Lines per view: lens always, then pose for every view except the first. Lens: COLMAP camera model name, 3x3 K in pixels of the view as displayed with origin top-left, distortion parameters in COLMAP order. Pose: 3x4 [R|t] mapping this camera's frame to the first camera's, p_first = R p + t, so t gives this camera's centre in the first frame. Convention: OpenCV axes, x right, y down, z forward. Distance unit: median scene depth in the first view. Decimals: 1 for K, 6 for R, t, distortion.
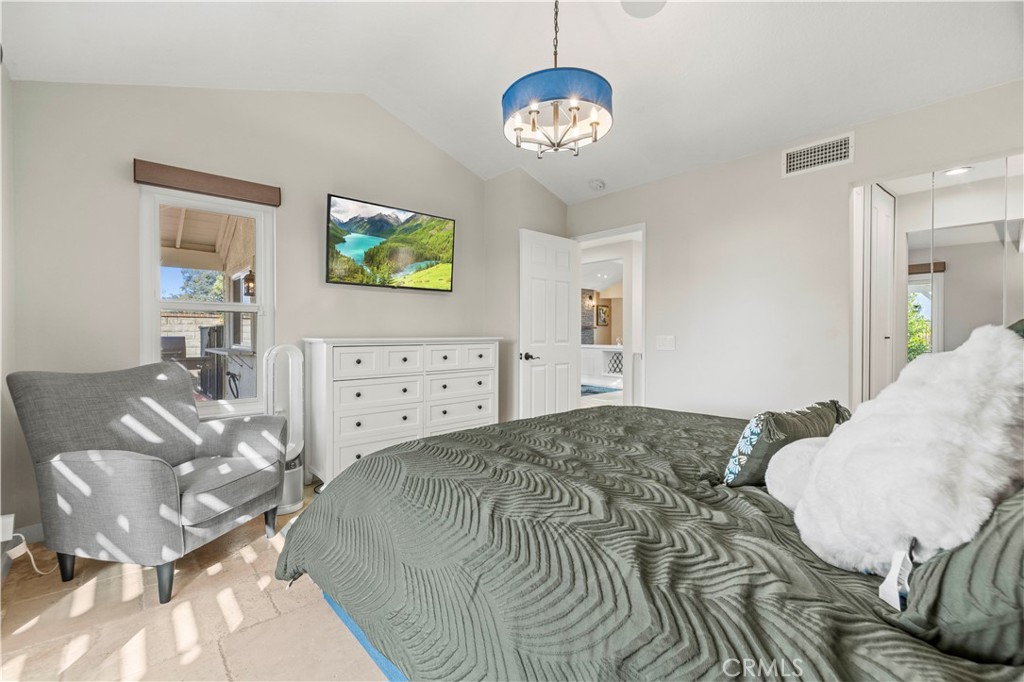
lens RADIAL K [[434.3, 0, 509.5], [0, 434.3, 336.1], [0, 0, 1]] dist [0.002128, 0.000275]
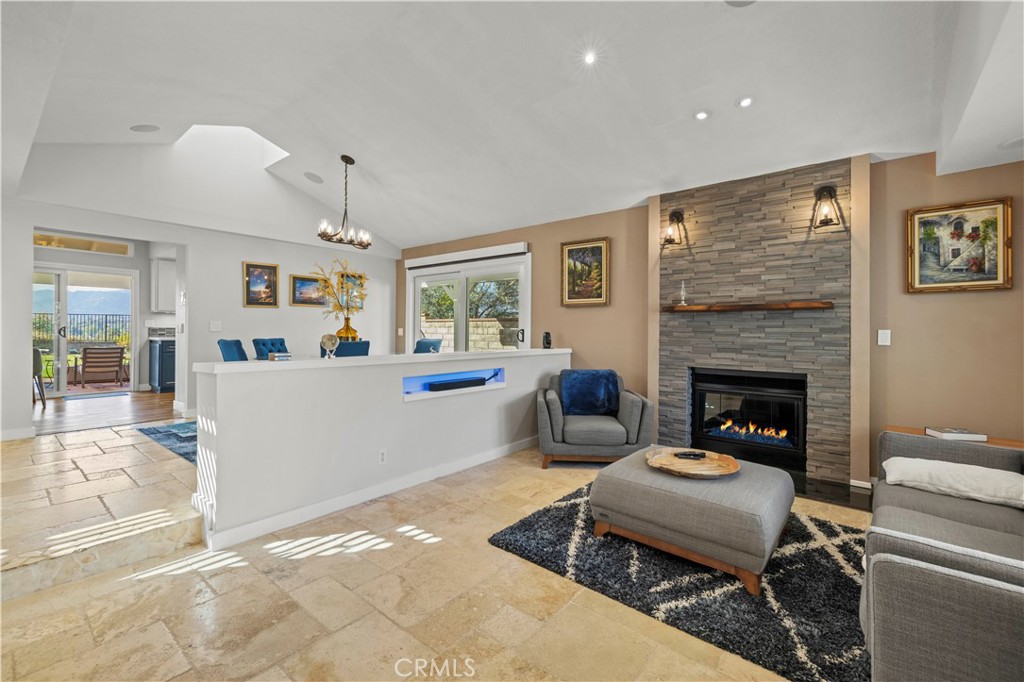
lens RADIAL K [[437.0, 0, 508.5], [0, 437.0, 330.5], [0, 0, 1]] dist [0.003170, 0.000313]
pose [[0.143162, -0.001340, -0.989698, 0.414830], [-0.013597, 0.999902, -0.003320, 0.001181], [0.989606, 0.013933, 0.143129, 0.739761]]
